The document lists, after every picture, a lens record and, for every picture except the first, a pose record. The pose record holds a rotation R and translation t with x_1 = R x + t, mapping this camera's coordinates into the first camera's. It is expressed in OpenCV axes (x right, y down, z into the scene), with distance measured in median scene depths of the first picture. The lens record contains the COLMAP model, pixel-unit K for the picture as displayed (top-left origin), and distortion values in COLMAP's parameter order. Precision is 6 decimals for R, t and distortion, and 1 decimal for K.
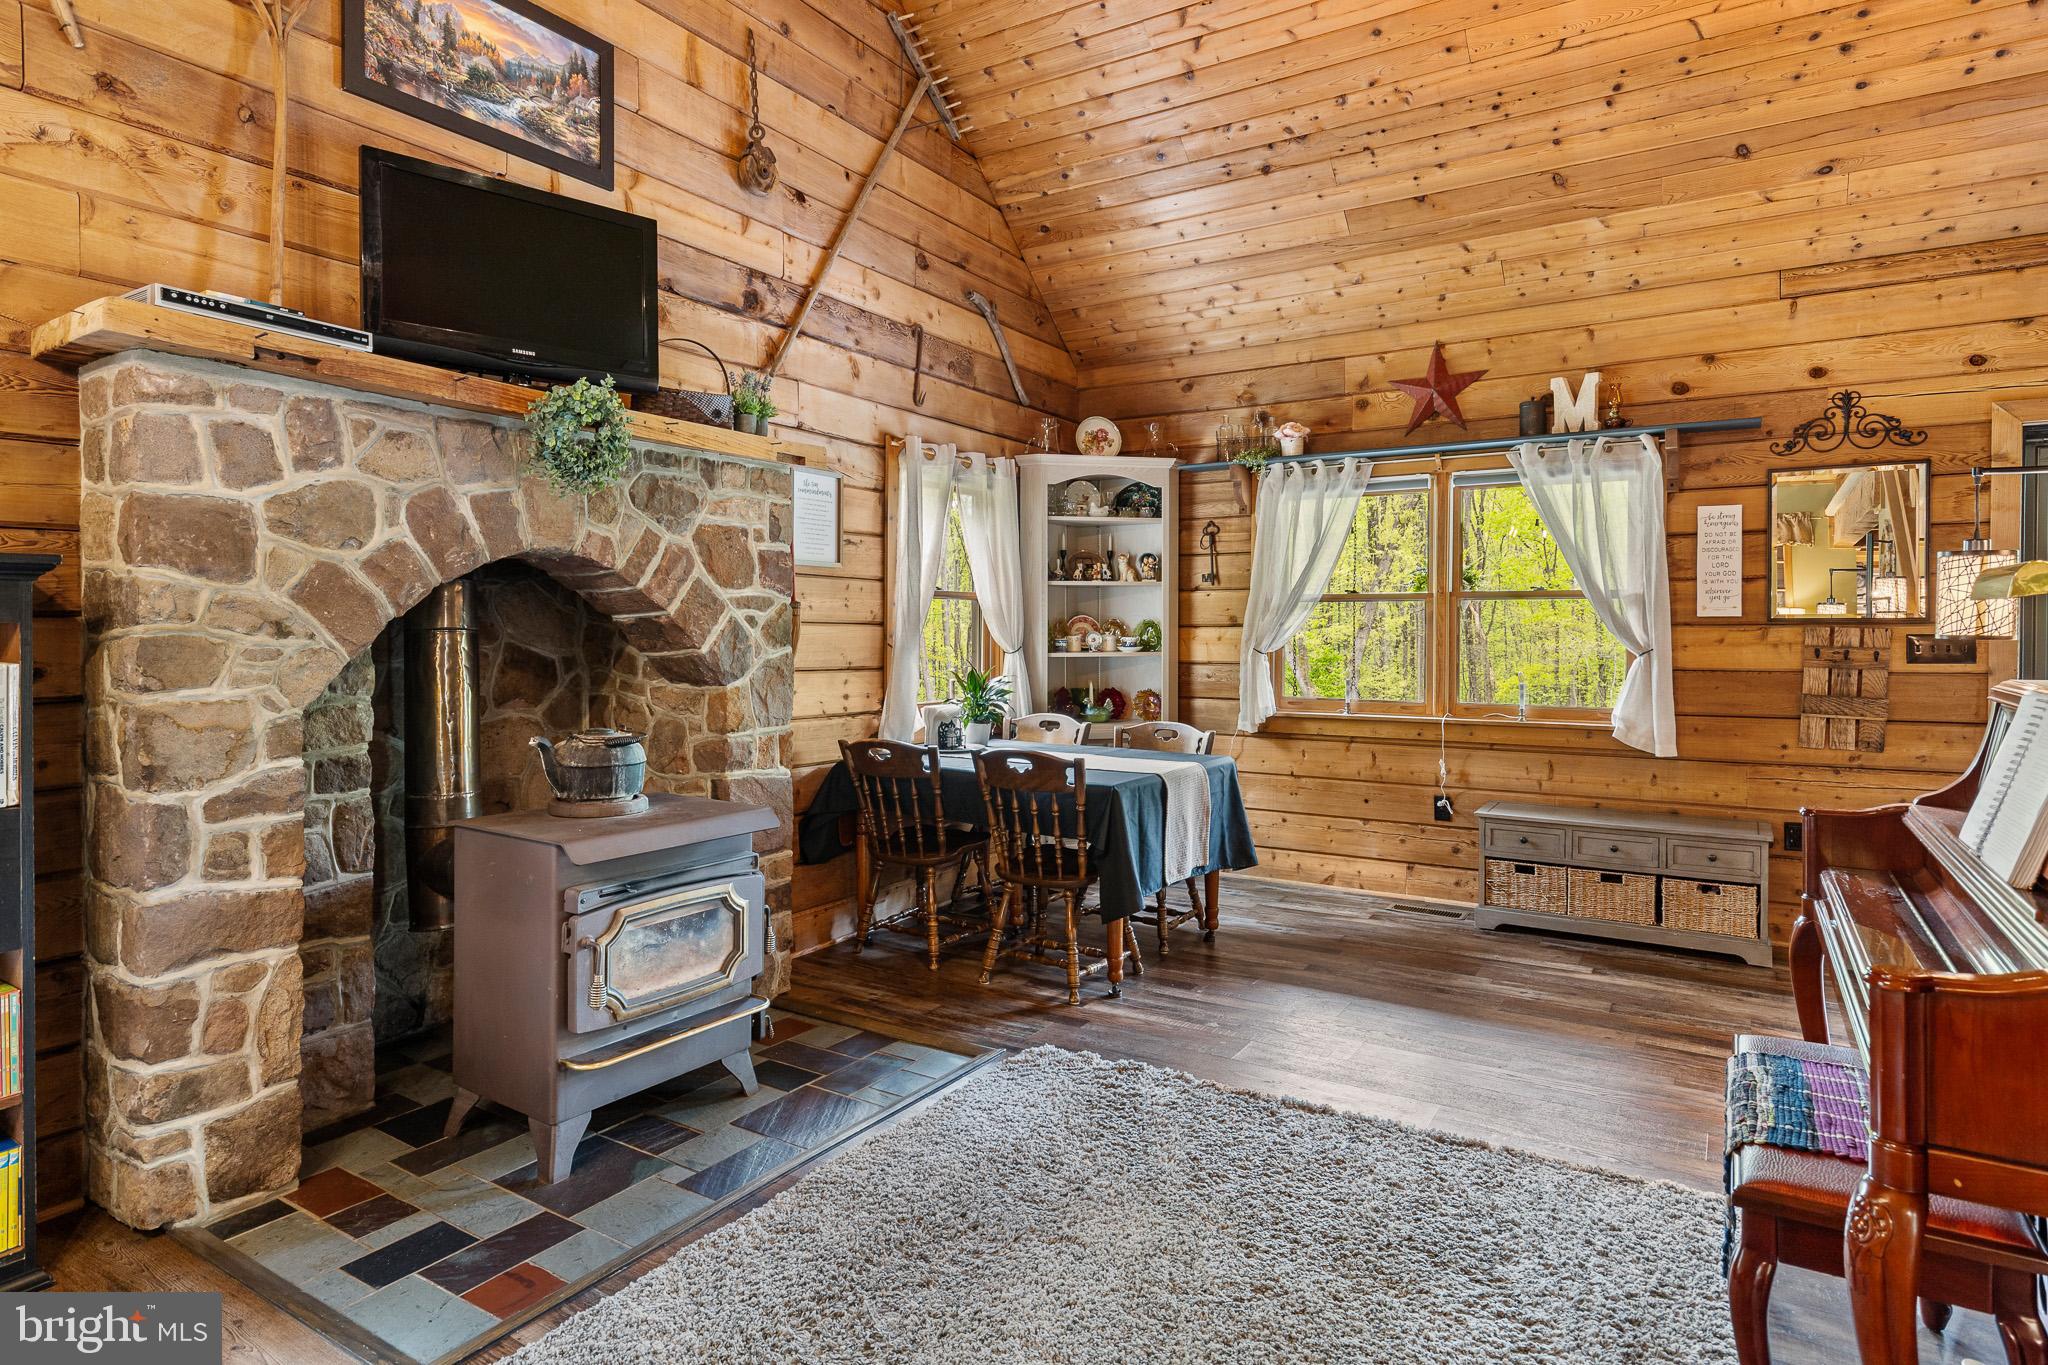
lens RADIAL K [[1135.0, 0, 1021.5], [0, 1135.0, 663.7], [0, 0, 1]] dist [0.000945, -0.000077]
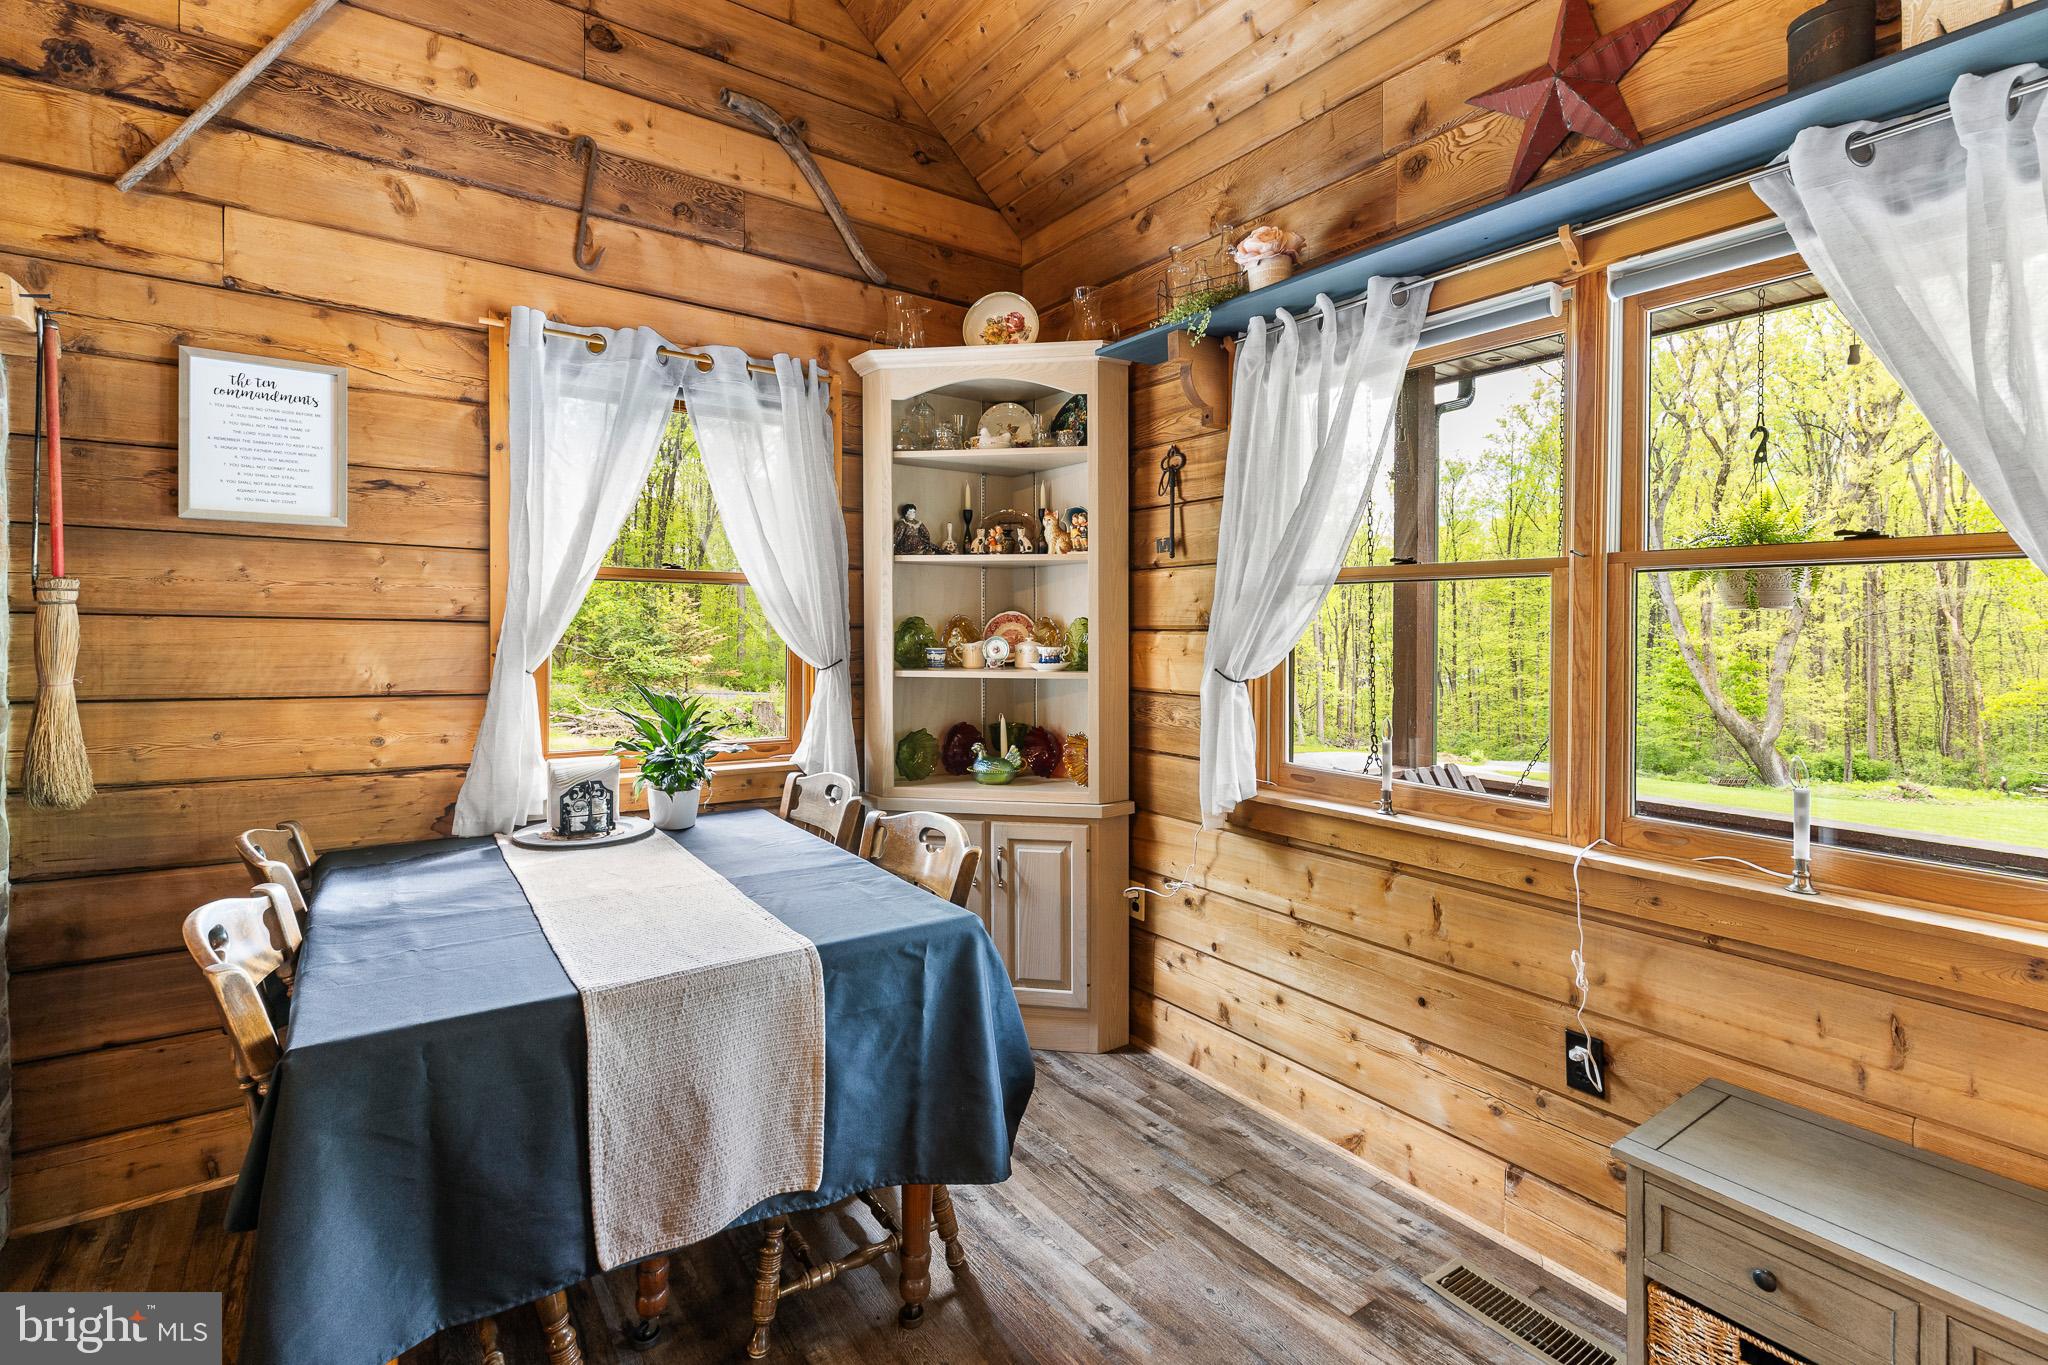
lens RADIAL K [[939.9, 0, 1033.4], [0, 939.9, 638.7], [0, 0, 1]] dist [0.003272, 0.000563]
pose [[0.921550, 0.011858, -0.388079, 0.313132], [-0.020288, 0.999639, -0.017632, -0.020717], [0.387730, 0.024123, 0.921457, 0.588016]]
